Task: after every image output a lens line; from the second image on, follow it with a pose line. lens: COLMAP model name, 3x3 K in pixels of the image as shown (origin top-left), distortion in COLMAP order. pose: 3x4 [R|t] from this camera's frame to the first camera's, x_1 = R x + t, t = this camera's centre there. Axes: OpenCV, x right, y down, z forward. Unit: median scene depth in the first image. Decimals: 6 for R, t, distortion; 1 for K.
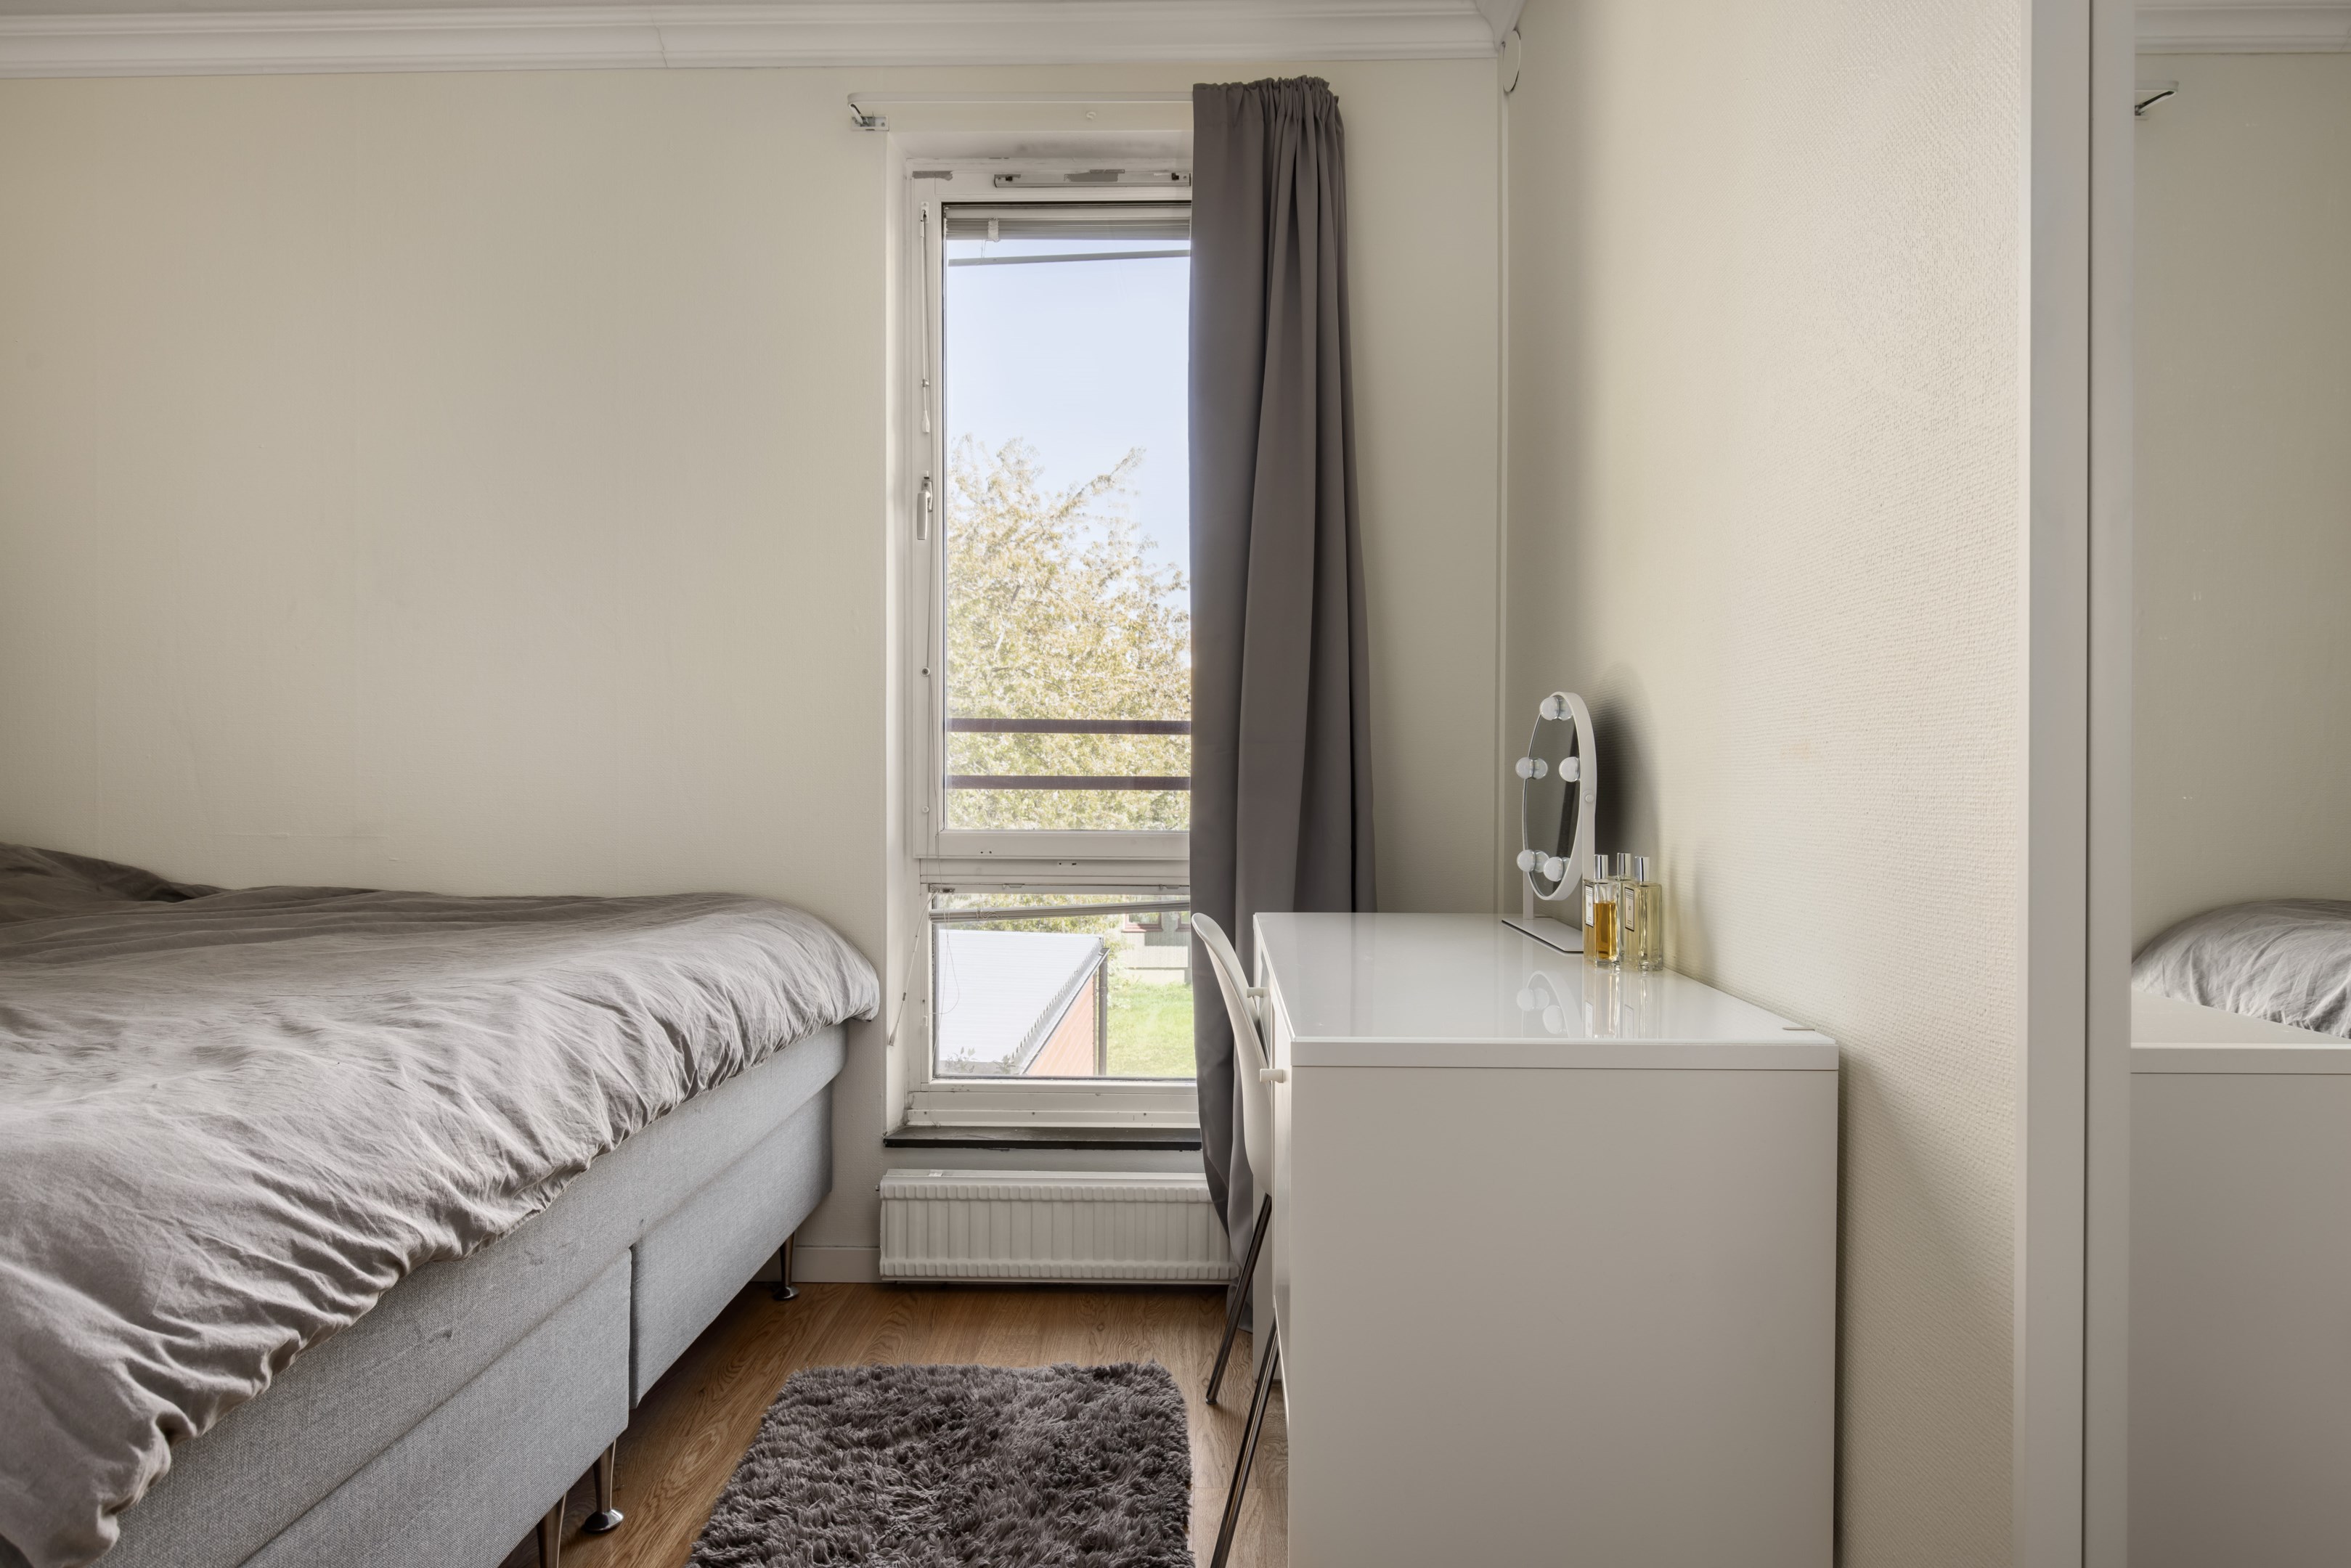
lens RADIAL K [[1267.9, 0, 1187.2], [0, 1267.9, 772.5], [0, 0, 1]] dist [0.000209, -0.000356]
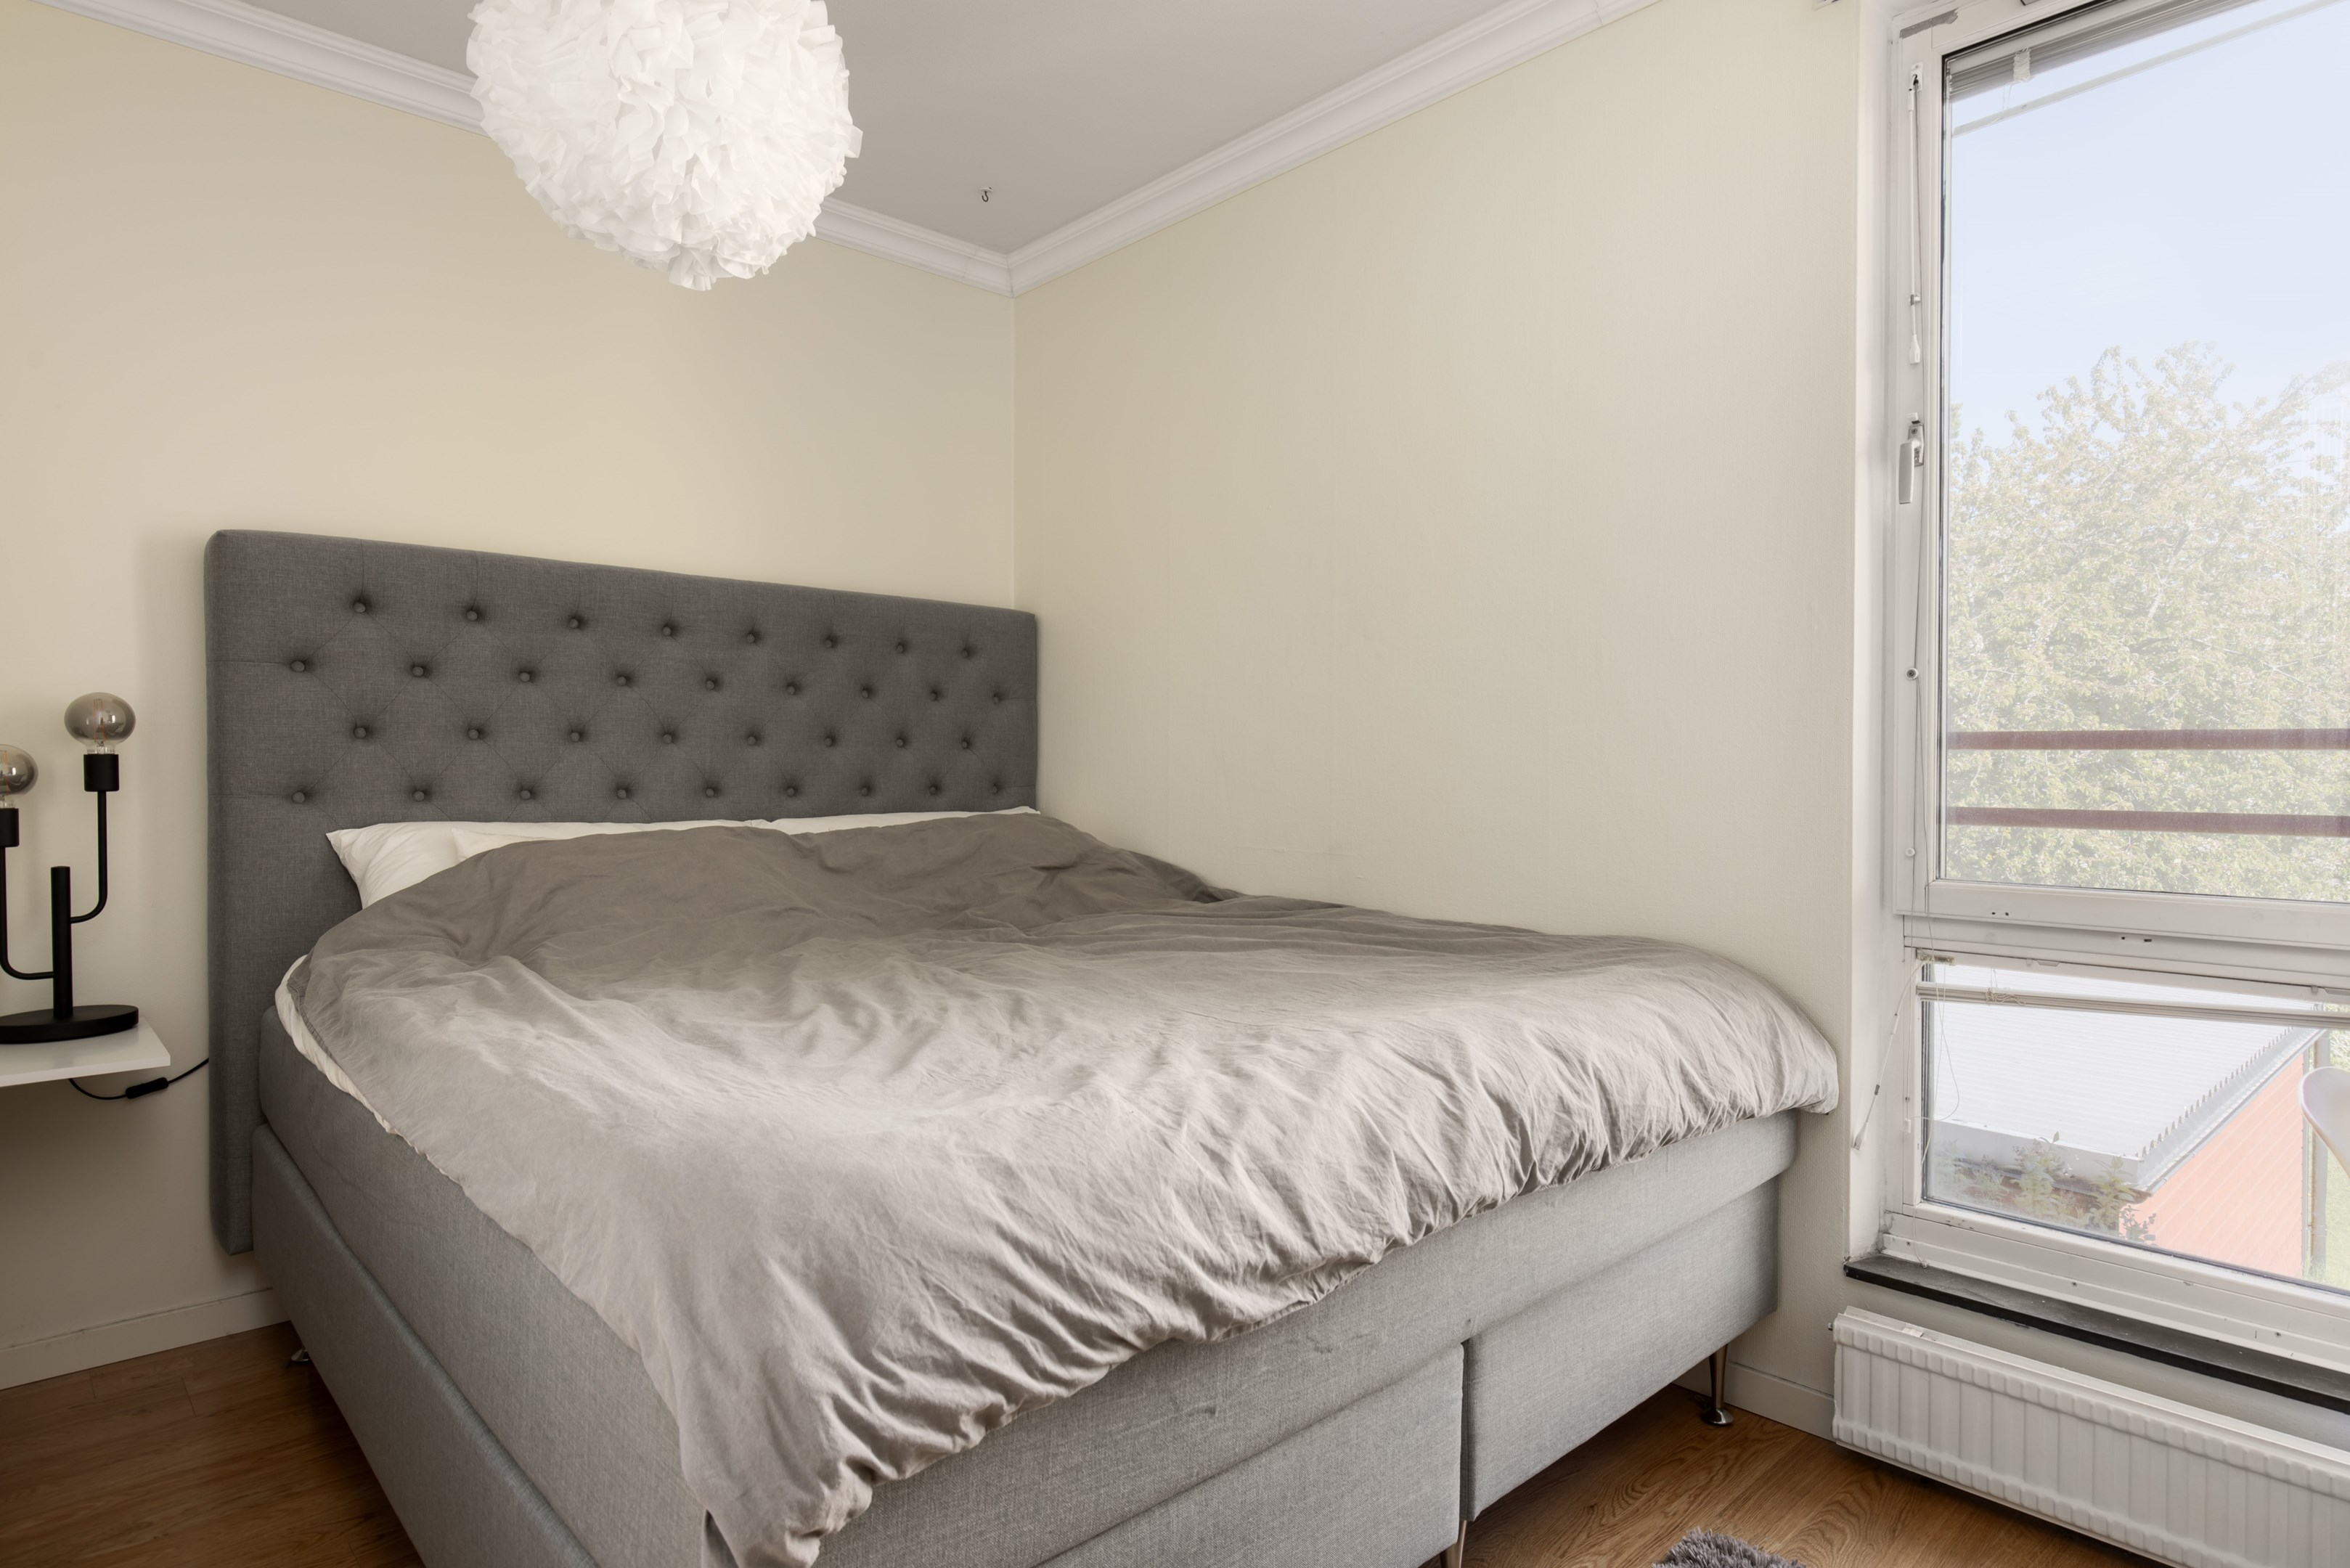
lens RADIAL K [[1290.4, 0, 1177.7], [0, 1290.4, 782.8], [0, 0, 1]] dist [0.005030, -0.001407]
pose [[0.697457, 0.005859, -0.716603, 0.076977], [0.000864, 0.999959, 0.009016, -0.034393], [0.716626, -0.006907, 0.697424, 0.211905]]
